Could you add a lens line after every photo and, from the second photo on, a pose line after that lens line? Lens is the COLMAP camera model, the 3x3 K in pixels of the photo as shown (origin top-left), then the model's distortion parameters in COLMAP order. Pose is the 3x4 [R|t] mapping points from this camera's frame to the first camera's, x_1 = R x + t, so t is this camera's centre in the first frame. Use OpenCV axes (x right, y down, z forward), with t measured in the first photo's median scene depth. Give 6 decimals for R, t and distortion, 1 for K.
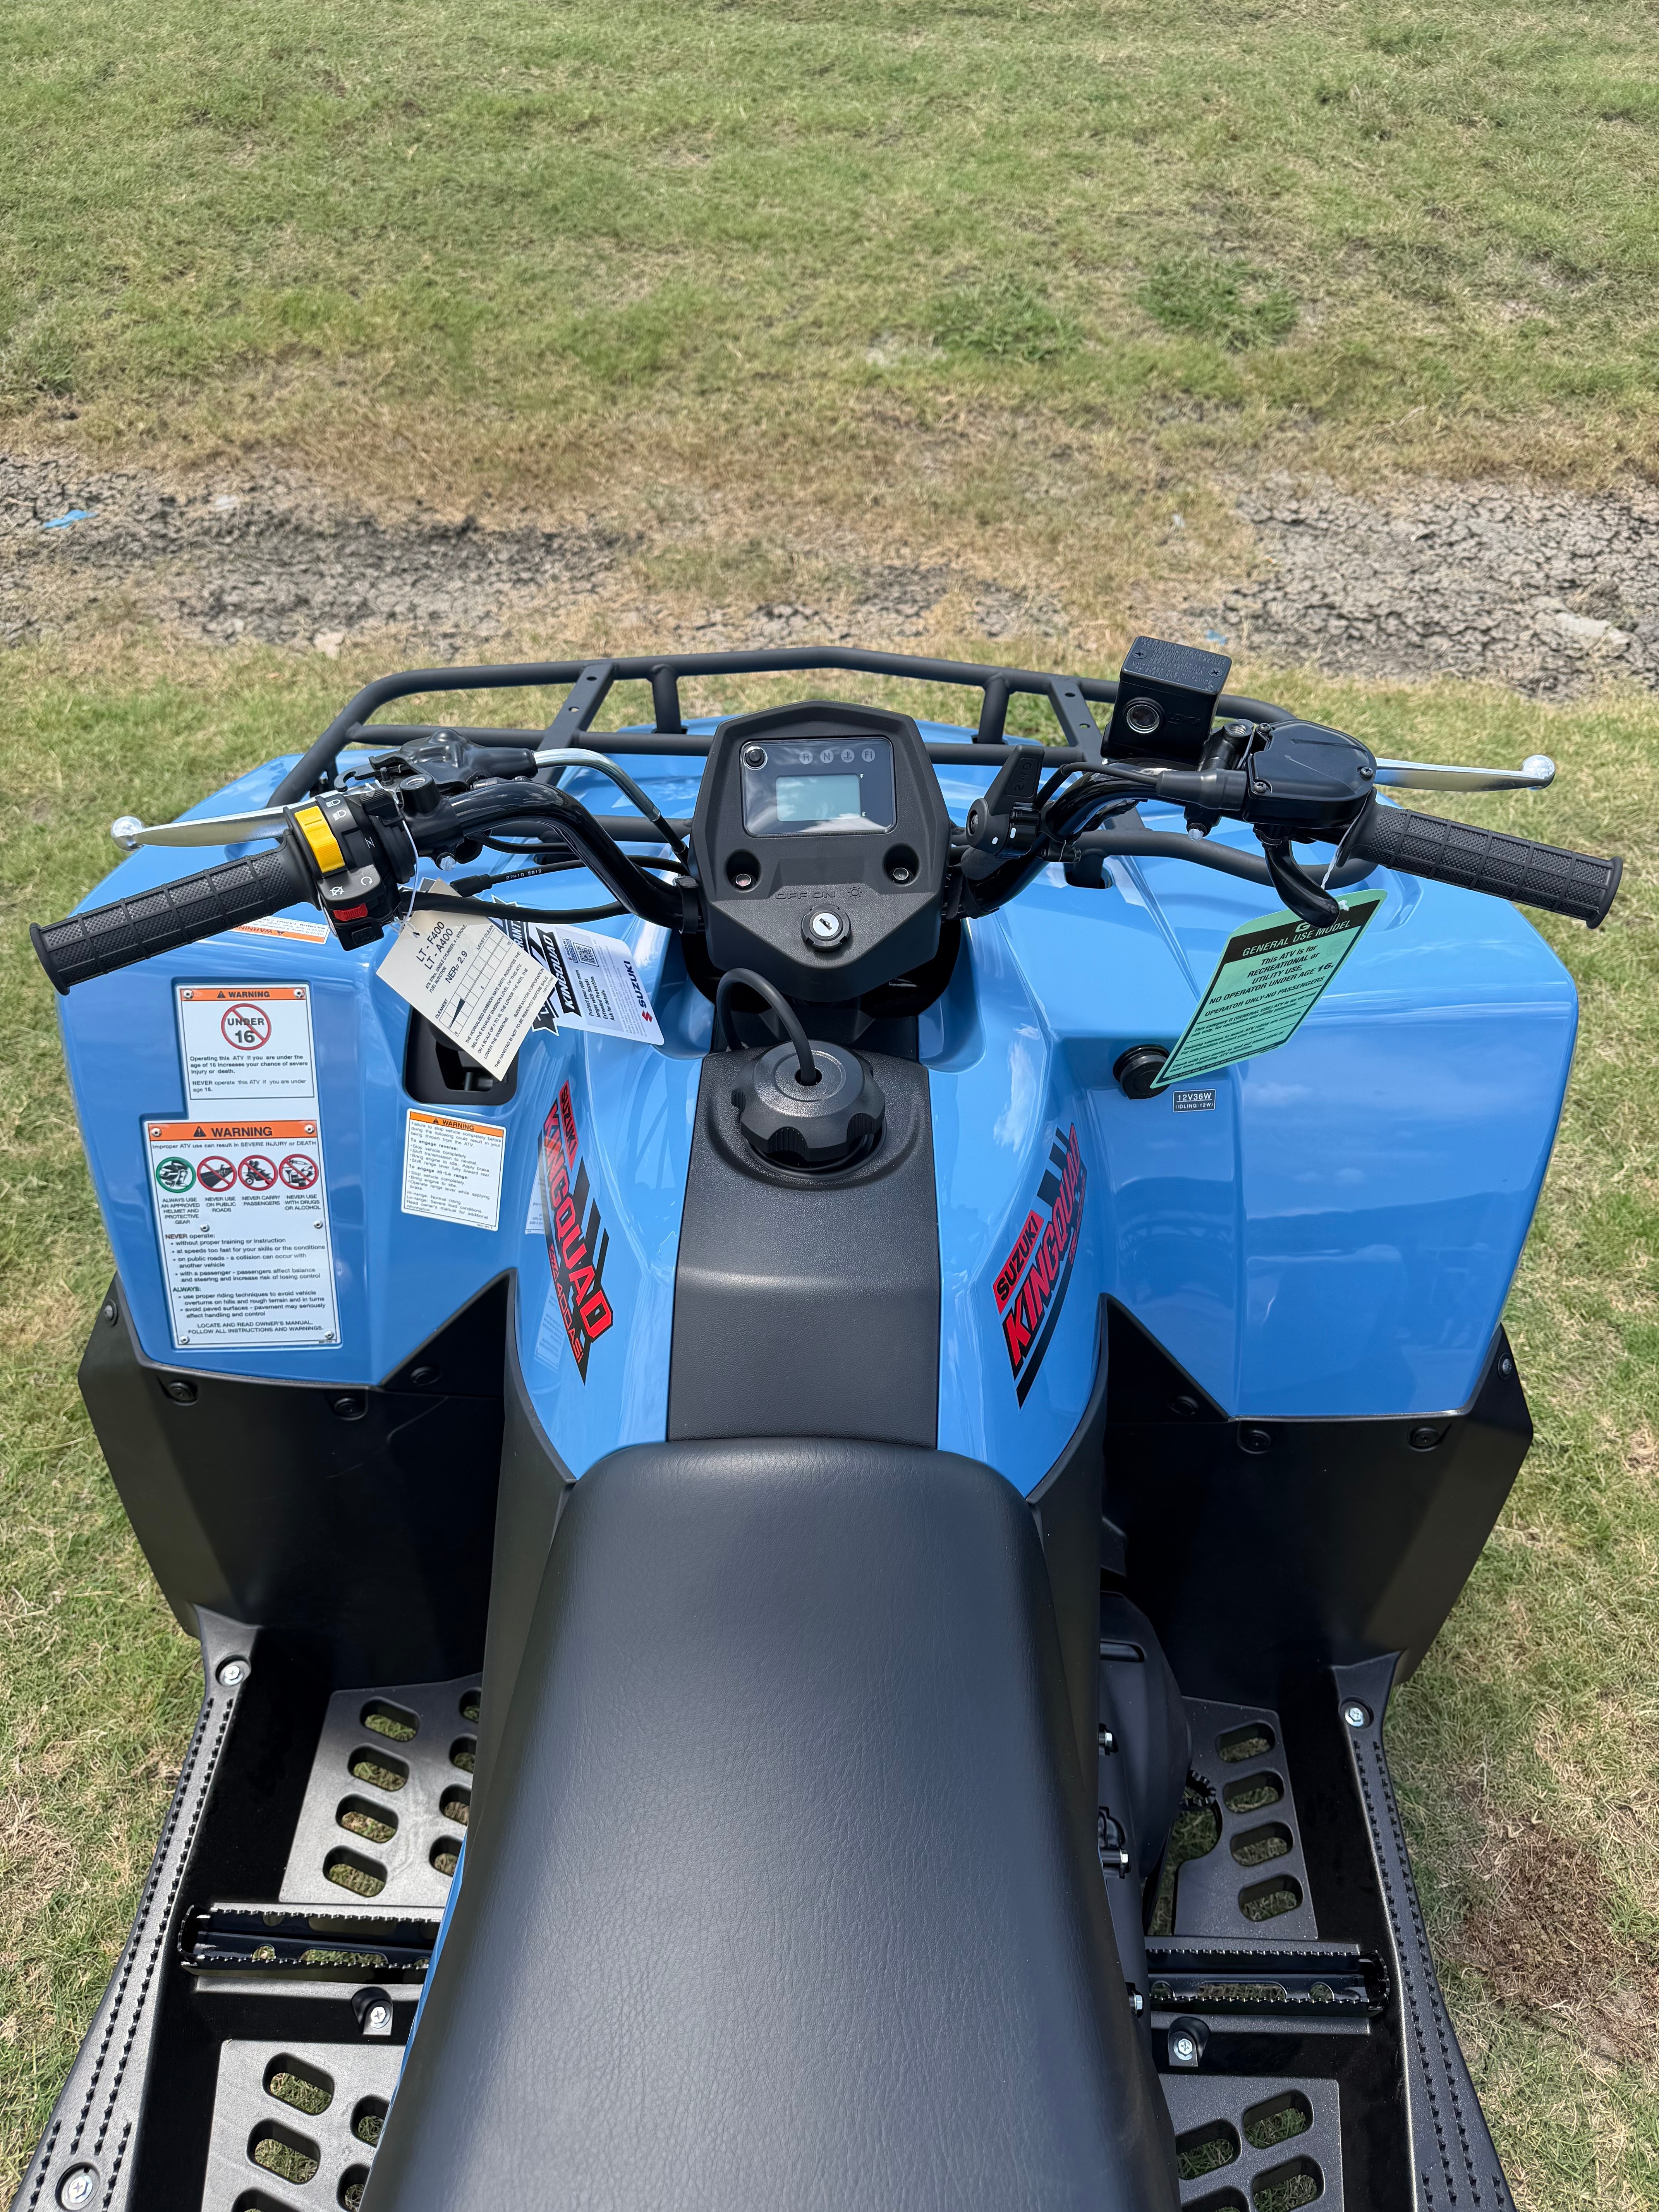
lens RADIAL K [[1572.6, 0, 811.1], [0, 1572.6, 1101.5], [0, 0, 1]] dist [-0.009585, 0.022785]
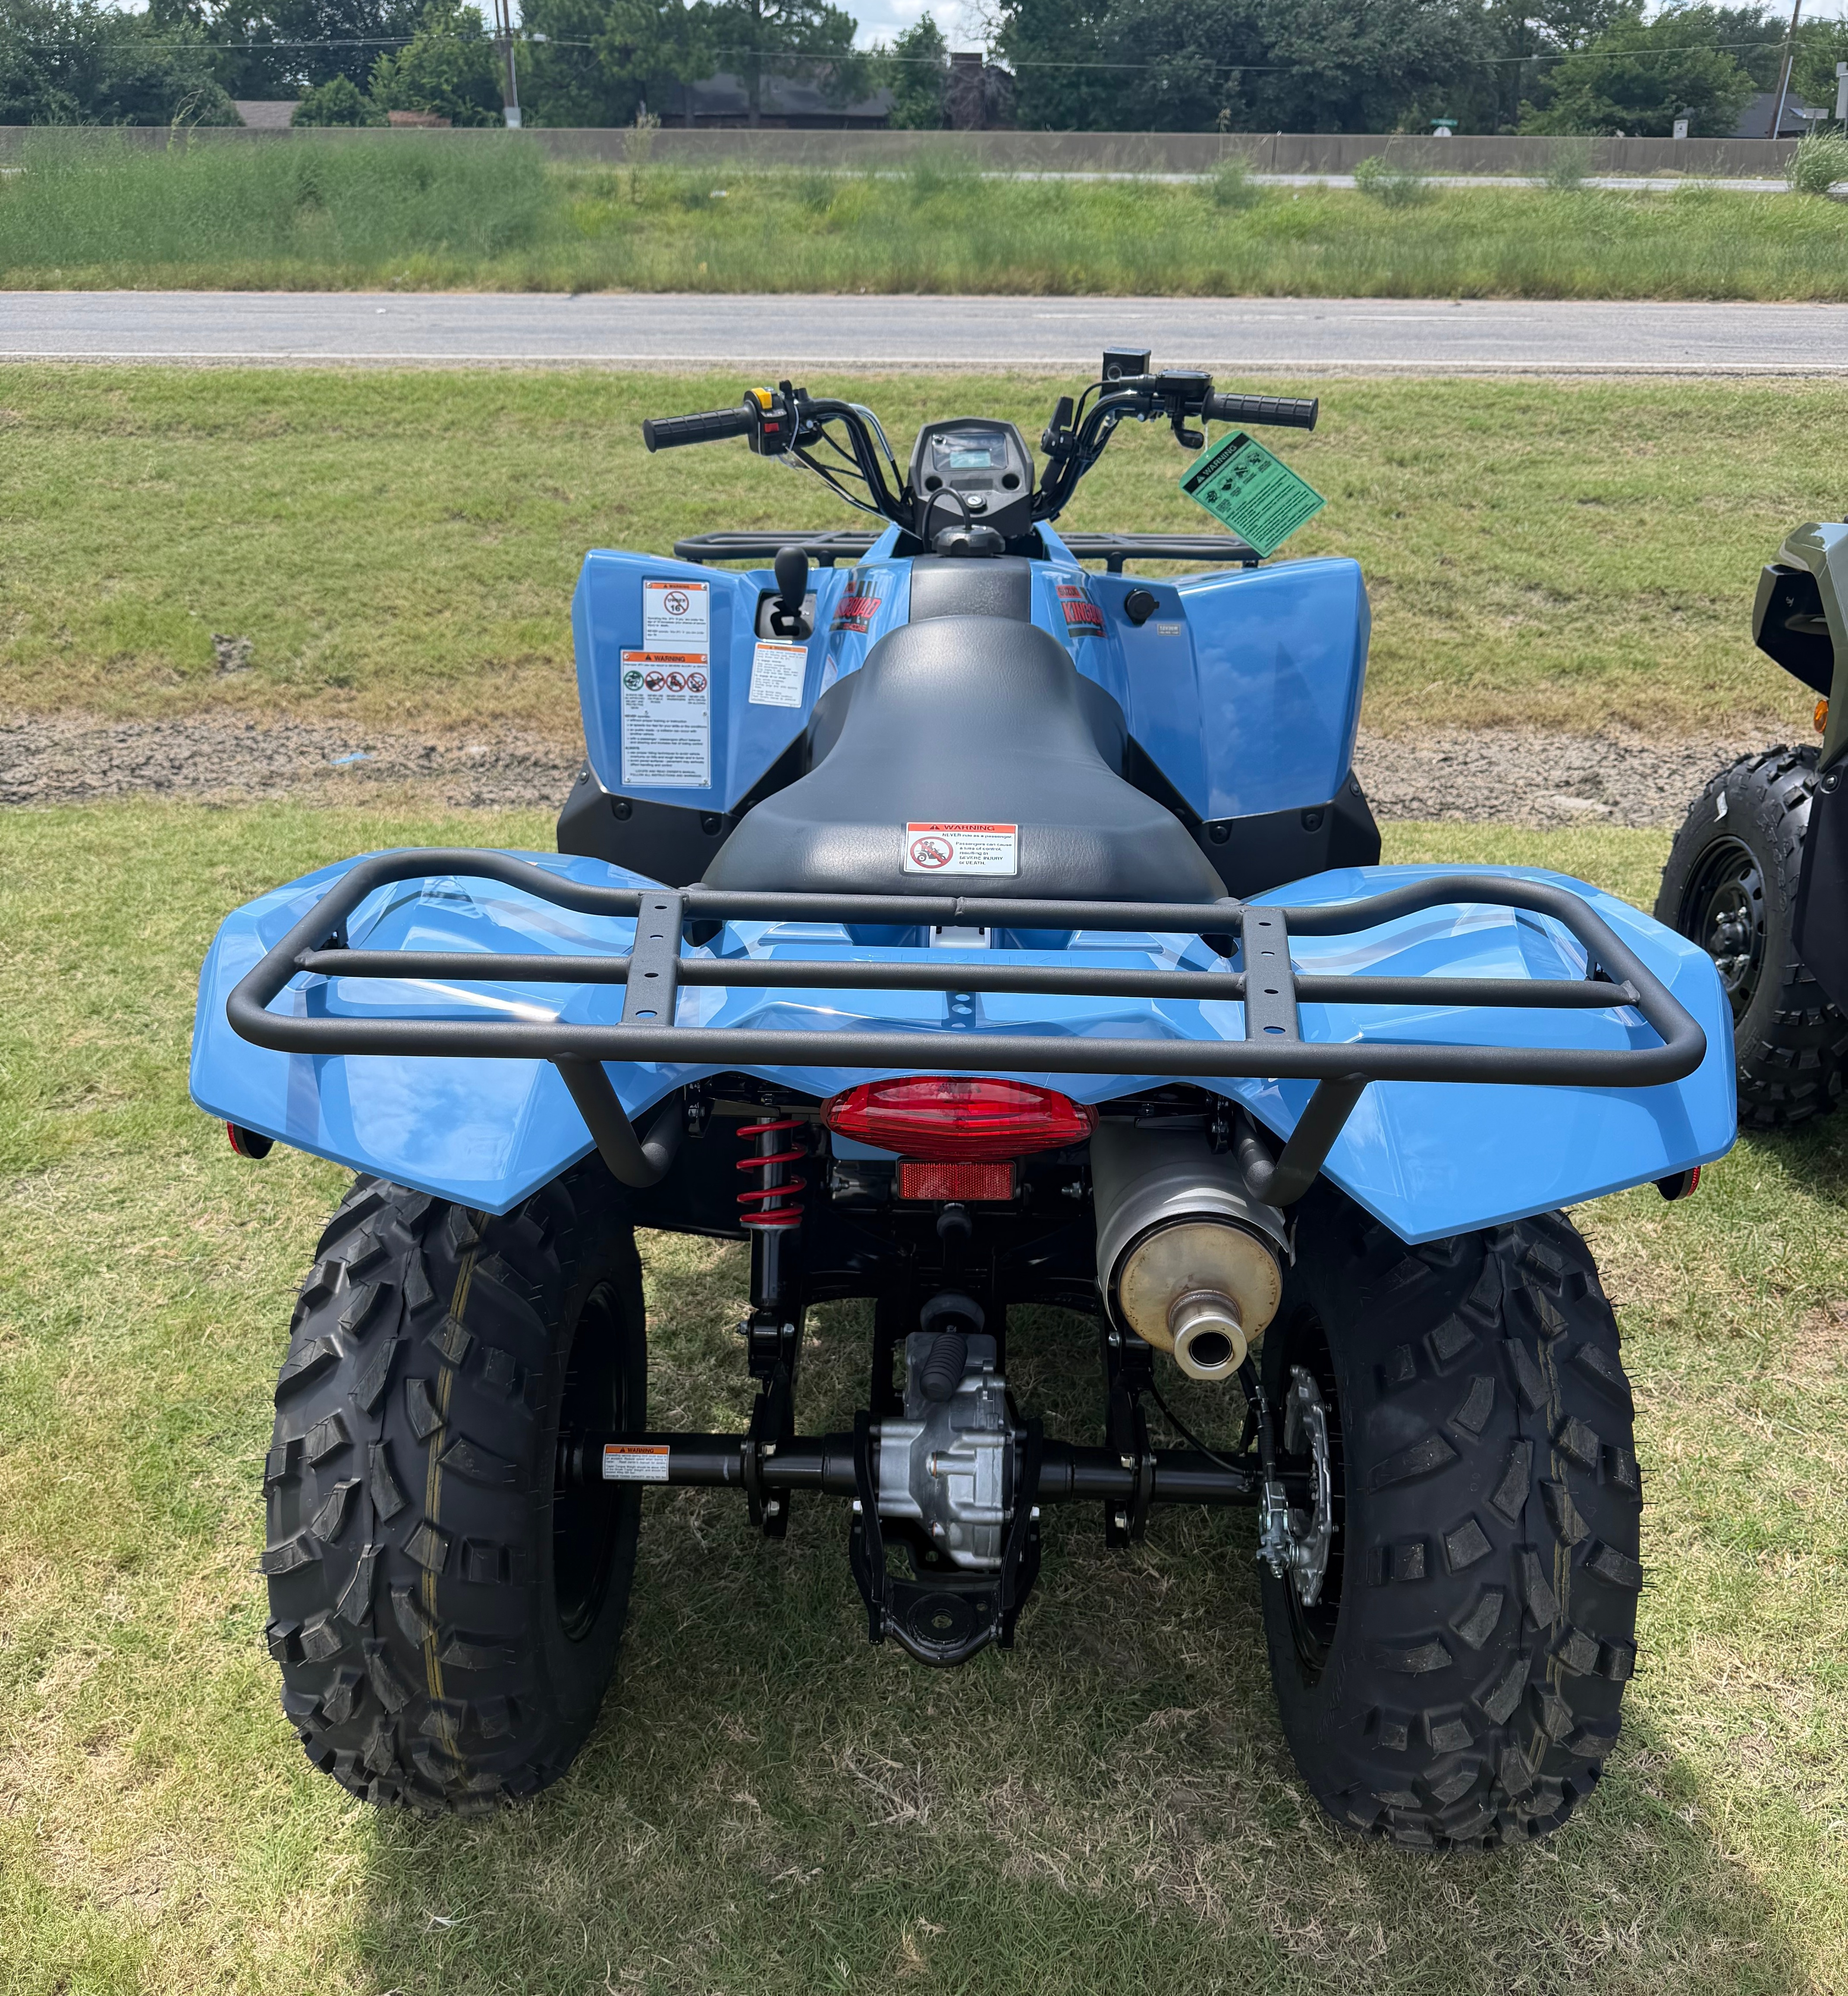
lens RADIAL K [[1576.0, 0, 926.1], [0, 1576.0, 1001.3], [0, 0, 1]] dist [0.071842, -0.024784]
pose [[0.999851, -0.014695, -0.009069, -0.006603], [0.011276, 0.953366, -0.301607, 0.174502], [0.013078, 0.301459, 0.953389, -0.123855]]
